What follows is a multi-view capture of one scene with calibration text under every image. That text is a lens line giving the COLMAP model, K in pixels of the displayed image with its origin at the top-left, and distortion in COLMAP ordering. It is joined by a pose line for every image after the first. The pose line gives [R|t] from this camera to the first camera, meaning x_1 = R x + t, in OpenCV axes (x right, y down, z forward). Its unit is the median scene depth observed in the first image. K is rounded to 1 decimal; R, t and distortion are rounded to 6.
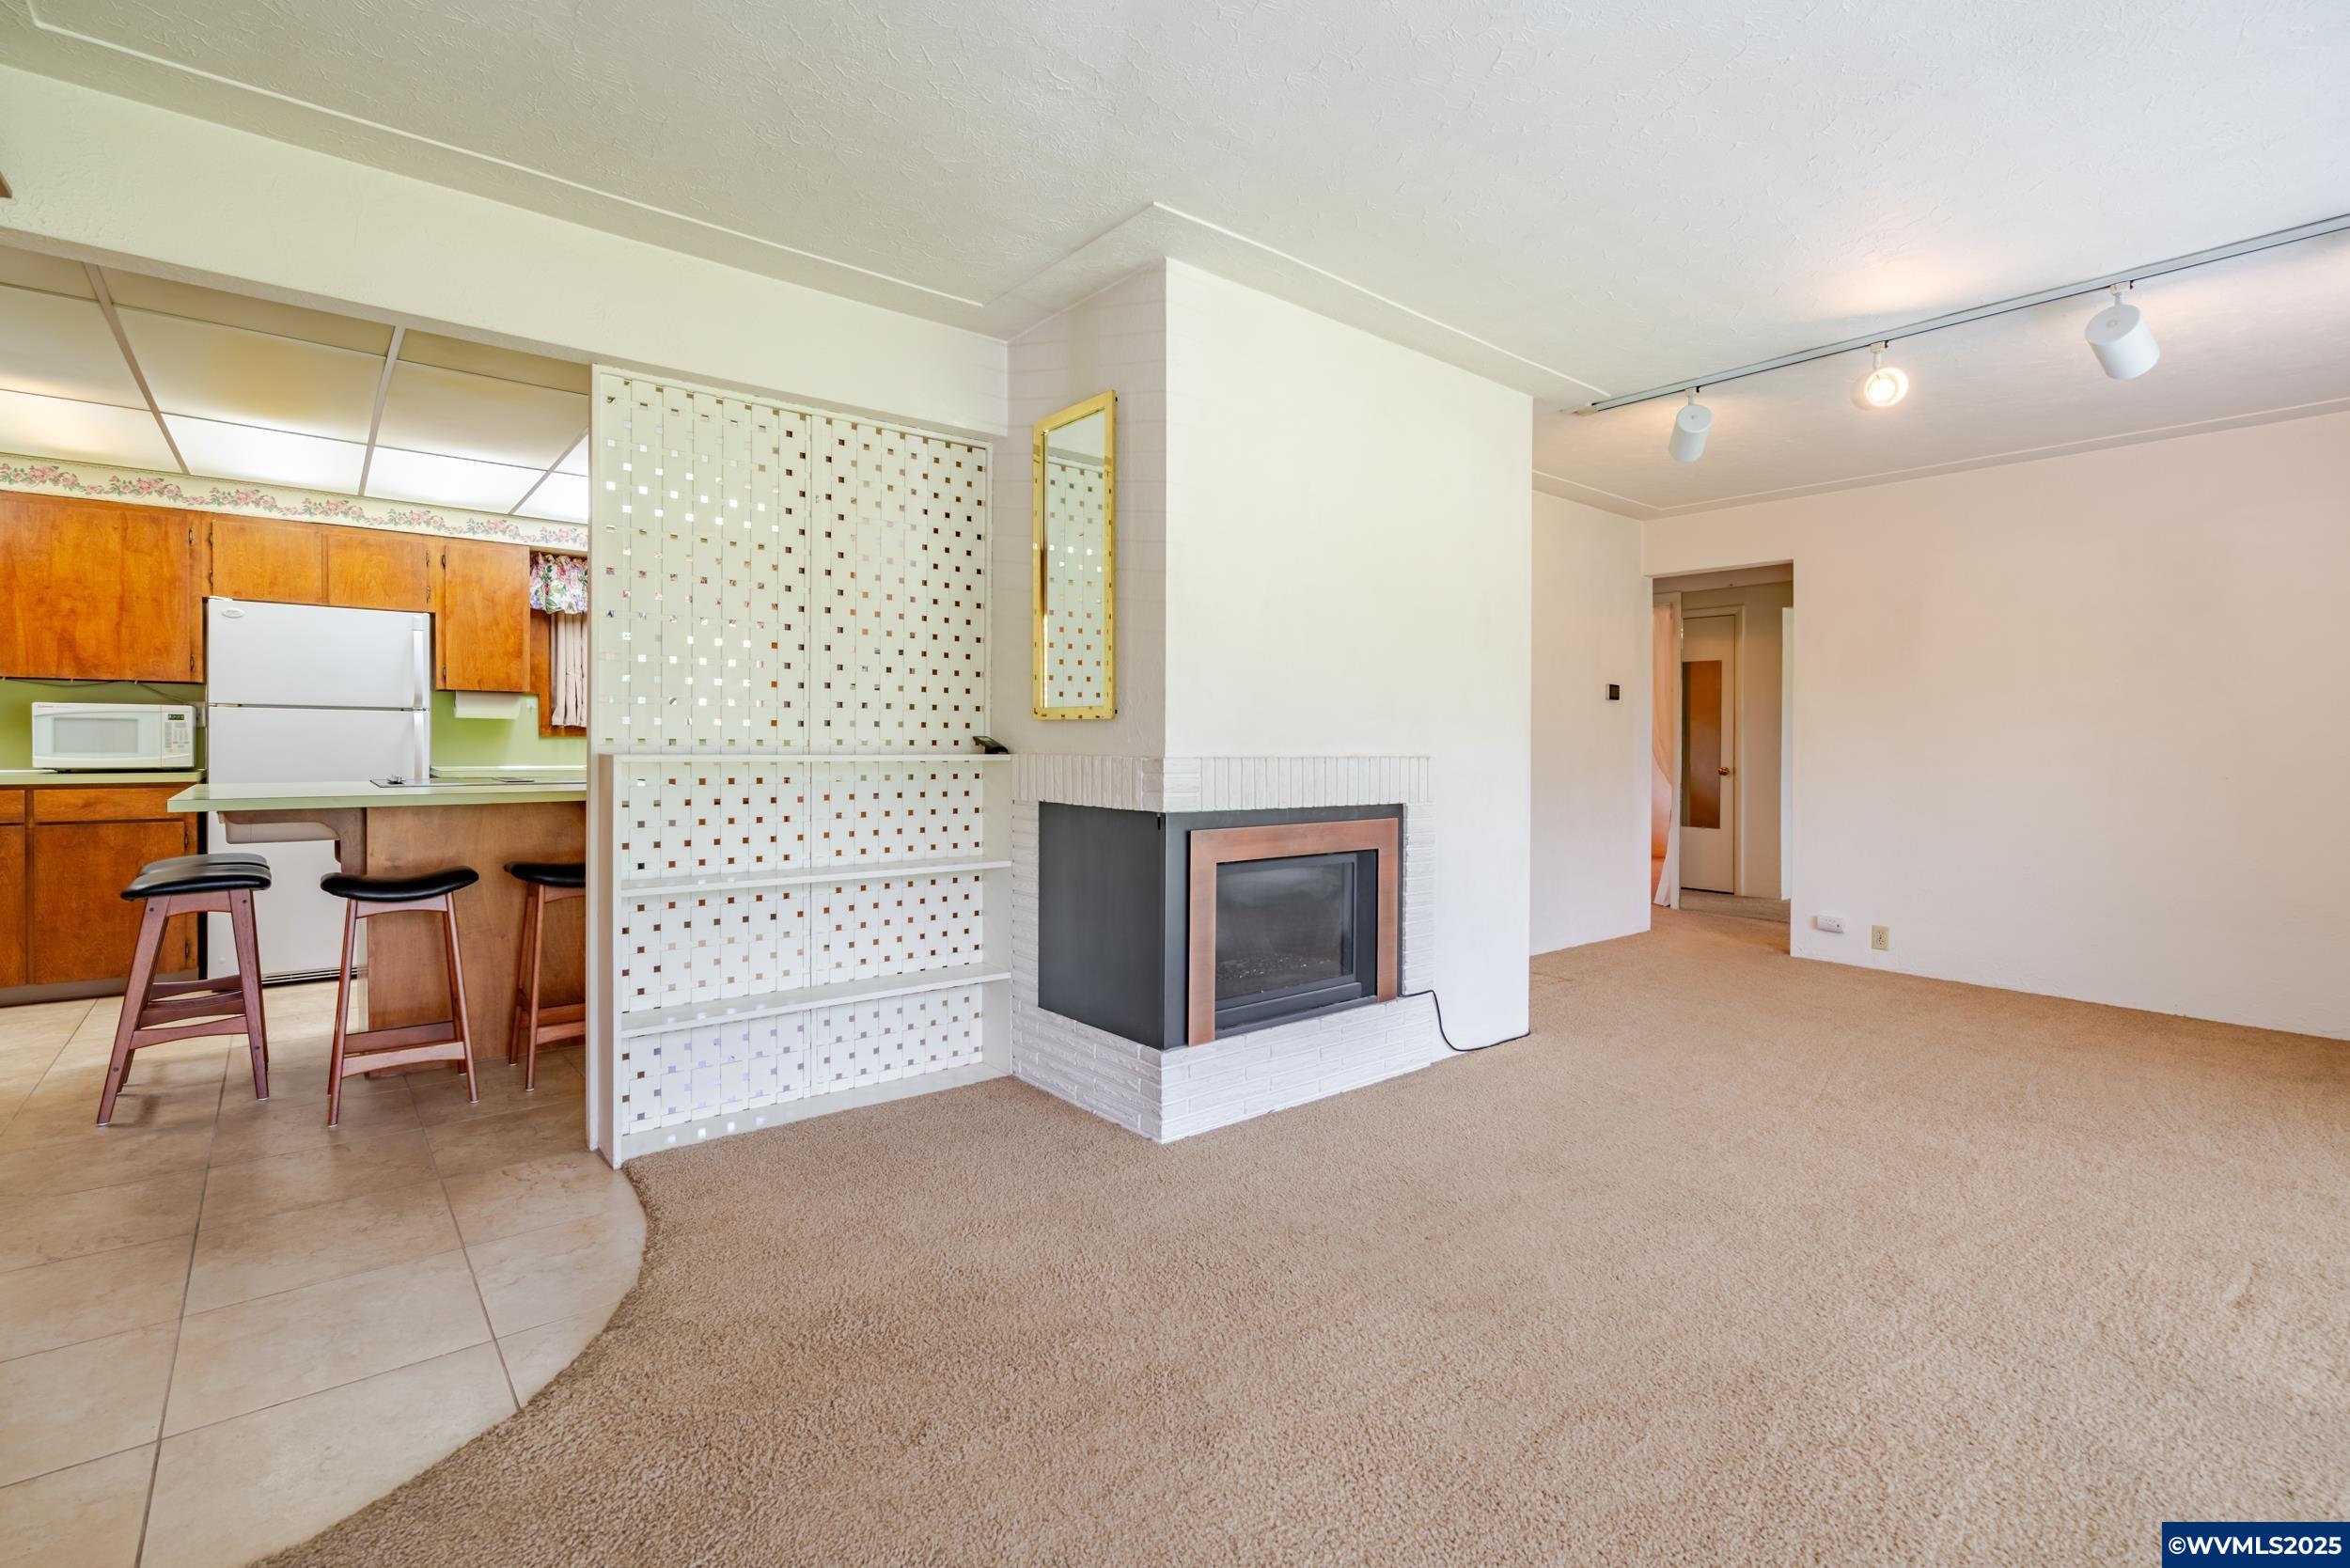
lens RADIAL K [[1073.5, 0, 1171.0], [0, 1073.5, 756.9], [0, 0, 1]] dist [-0.001541, 0.001481]
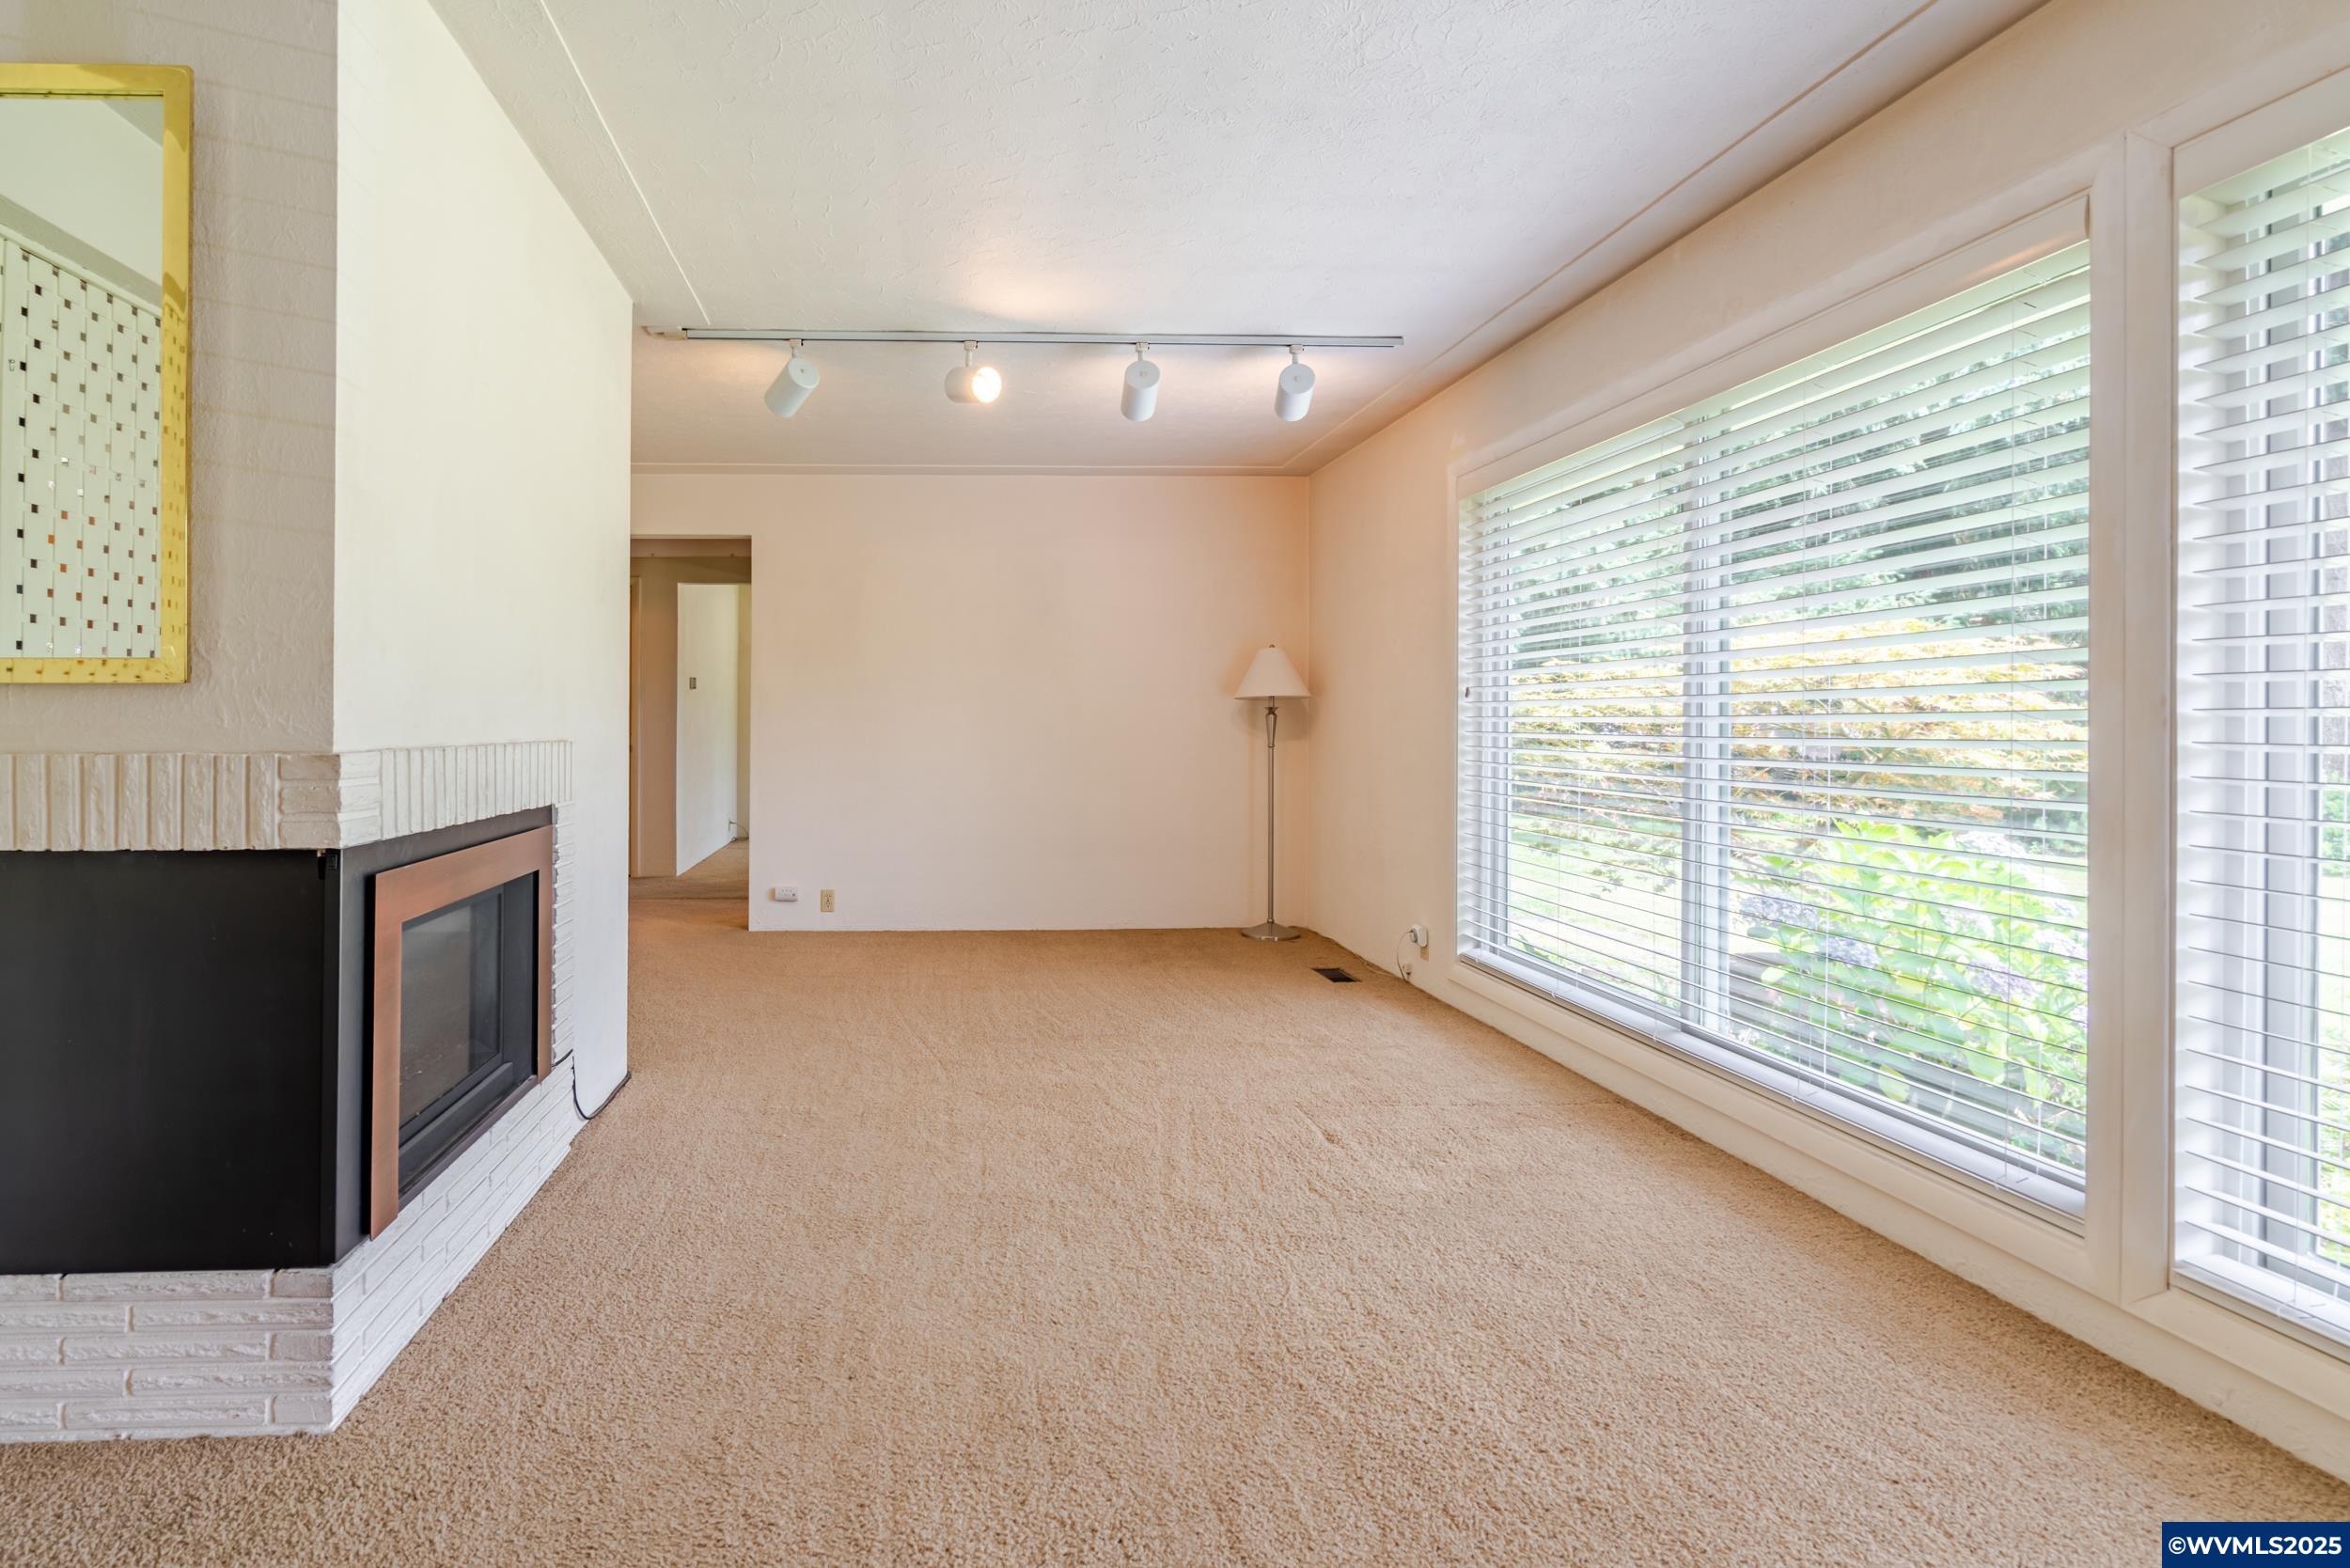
lens RADIAL K [[1141.1, 0, 1172.6], [0, 1141.1, 721.8], [0, 0, 1]] dist [-0.001946, -0.000103]
pose [[0.604826, -0.010630, 0.796287, -0.189143], [0.019422, 0.999810, -0.001405, -0.004704], [-0.796121, 0.016315, 0.604918, 0.241256]]
